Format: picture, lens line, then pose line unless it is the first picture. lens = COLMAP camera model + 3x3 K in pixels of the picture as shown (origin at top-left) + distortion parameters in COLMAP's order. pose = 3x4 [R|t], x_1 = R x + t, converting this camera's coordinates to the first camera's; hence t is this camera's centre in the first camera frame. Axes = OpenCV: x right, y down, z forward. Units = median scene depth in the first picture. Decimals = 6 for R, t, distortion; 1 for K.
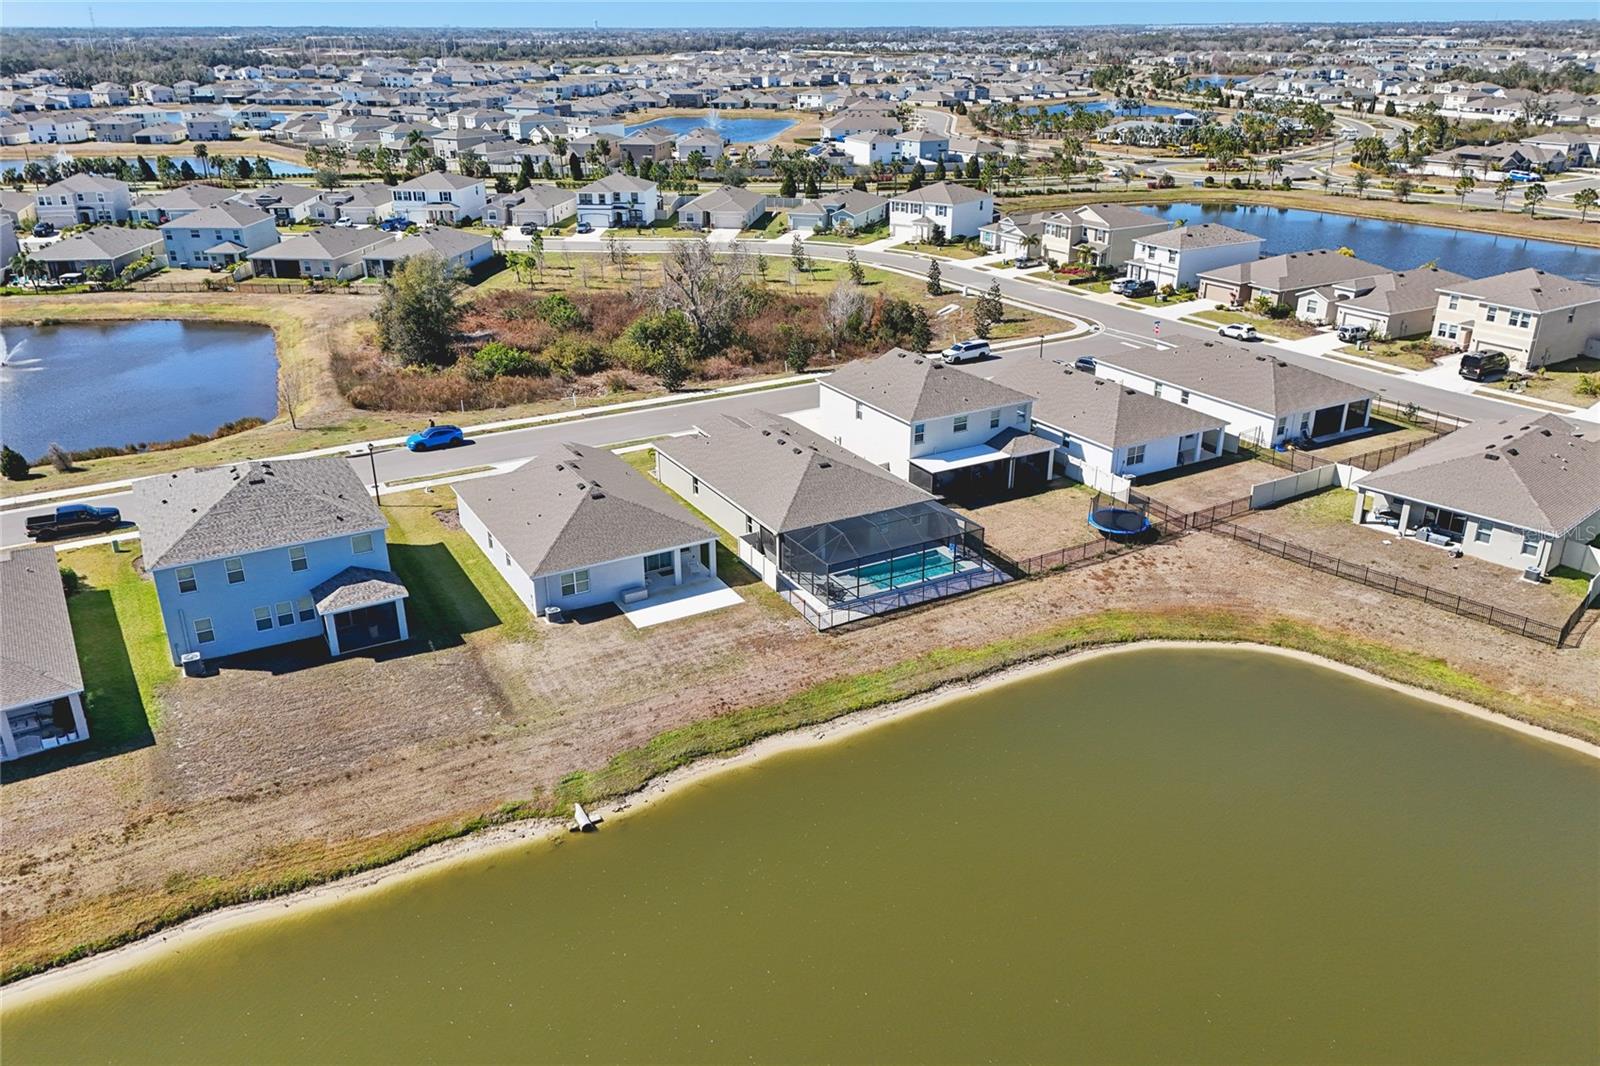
lens RADIAL K [[1166.6, 0, 798.9], [0, 1166.6, 518.3], [0, 0, 1]] dist [0.070173, -0.062464]
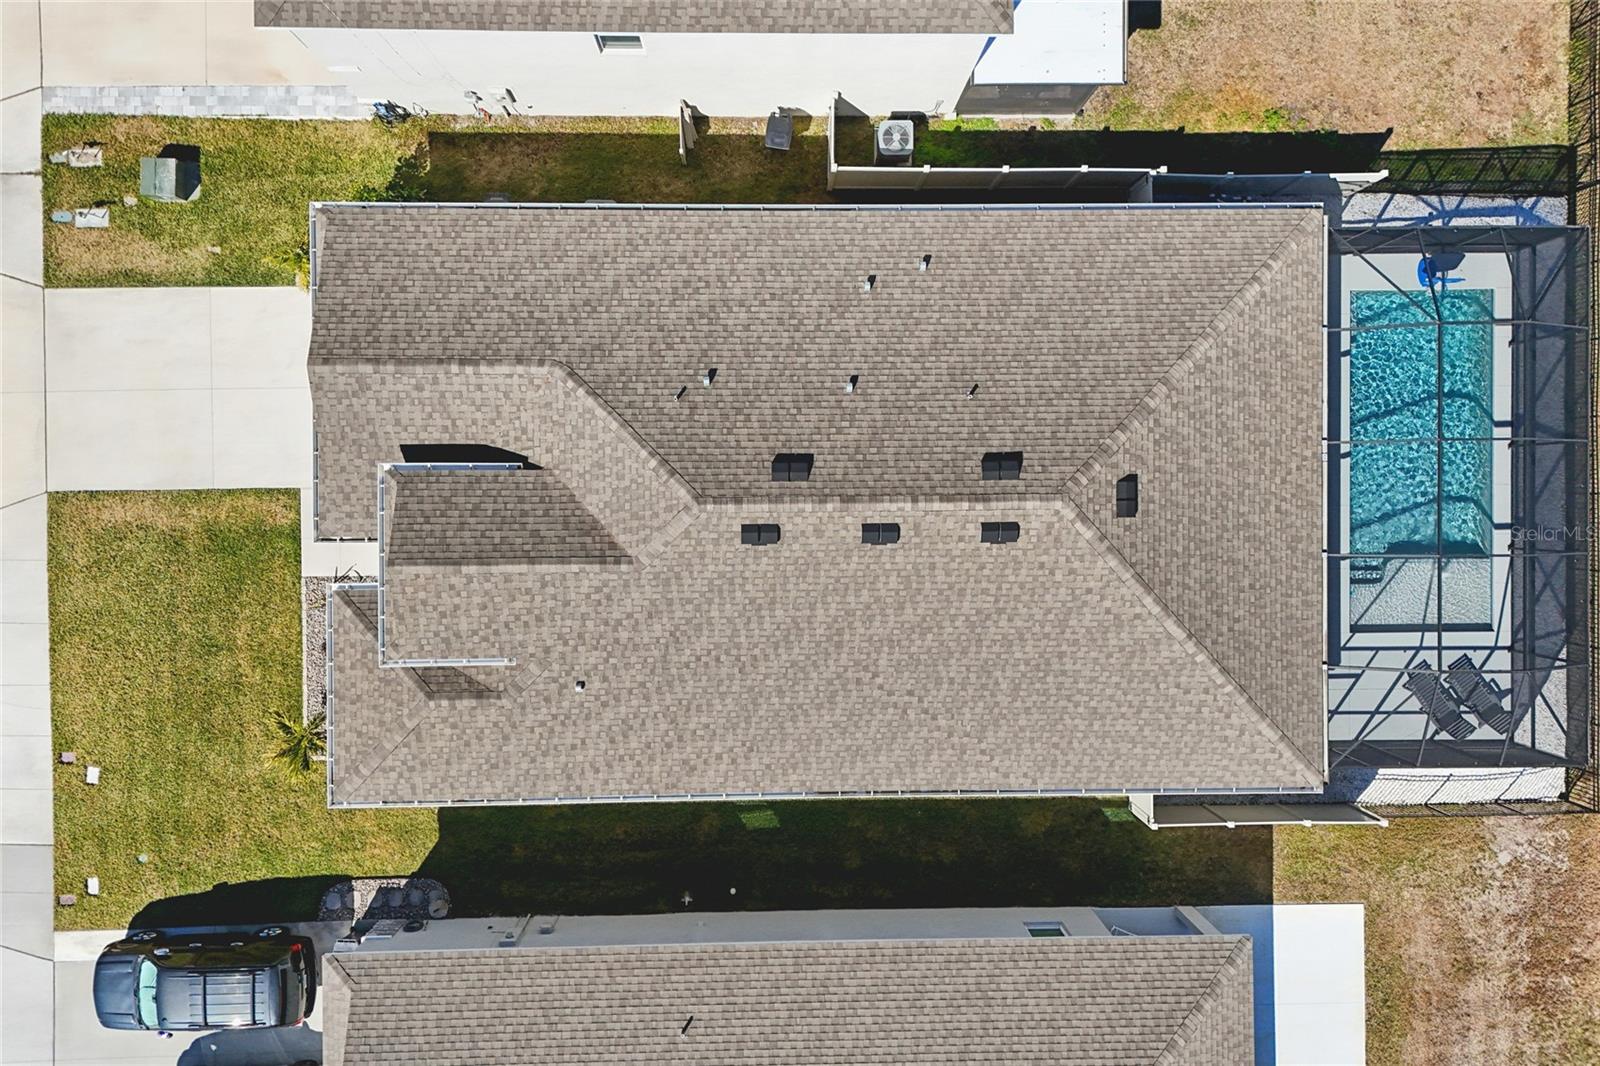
lens RADIAL K [[1166.6, 0, 798.9], [0, 1166.6, 518.3], [0, 0, 1]] dist [0.070173, -0.062464]
pose [[0.477696, -0.878513, 0.004542, -0.020766], [0.307333, 0.171953, 0.935937, -0.312256], [-0.823014, -0.445698, 0.352138, 0.886704]]
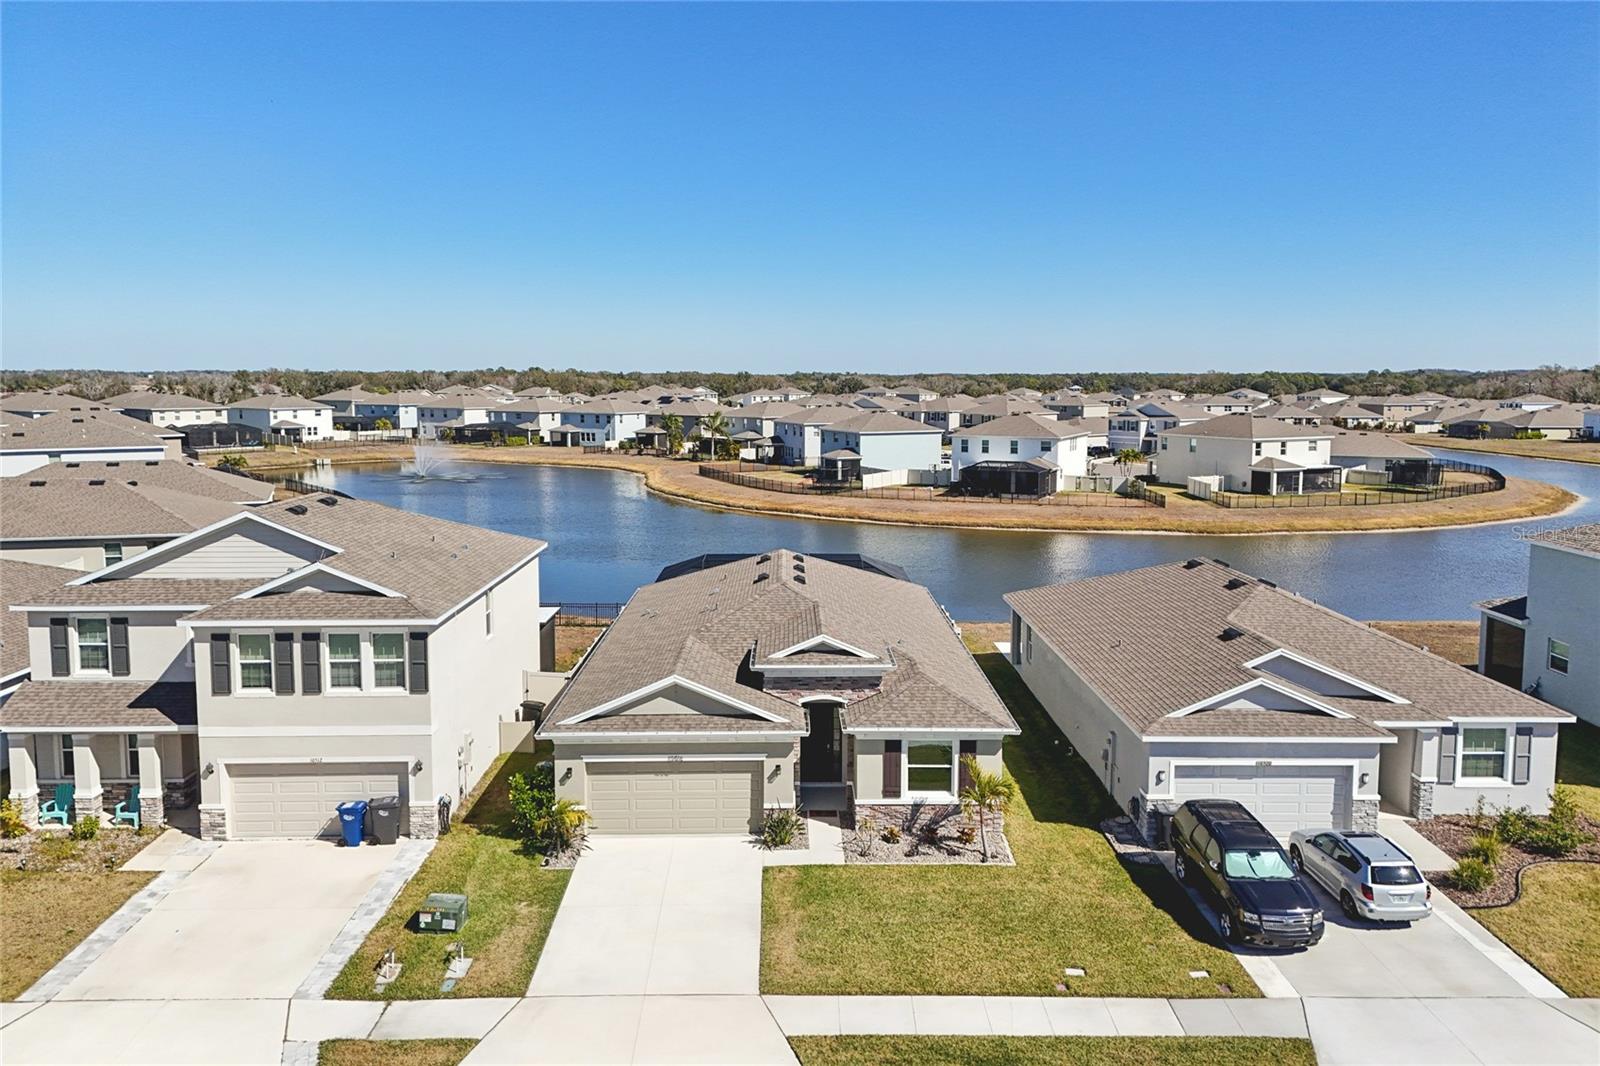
lens RADIAL K [[1171.8, 0, 801.5], [0, 1171.8, 478.7], [0, 0, 1]] dist [0.035276, -0.004906]
pose [[-0.878812, -0.031304, 0.476141, -0.244848], [0.188404, 0.894008, 0.406514, -0.294428], [-0.438399, 0.446956, -0.779767, 1.322934]]
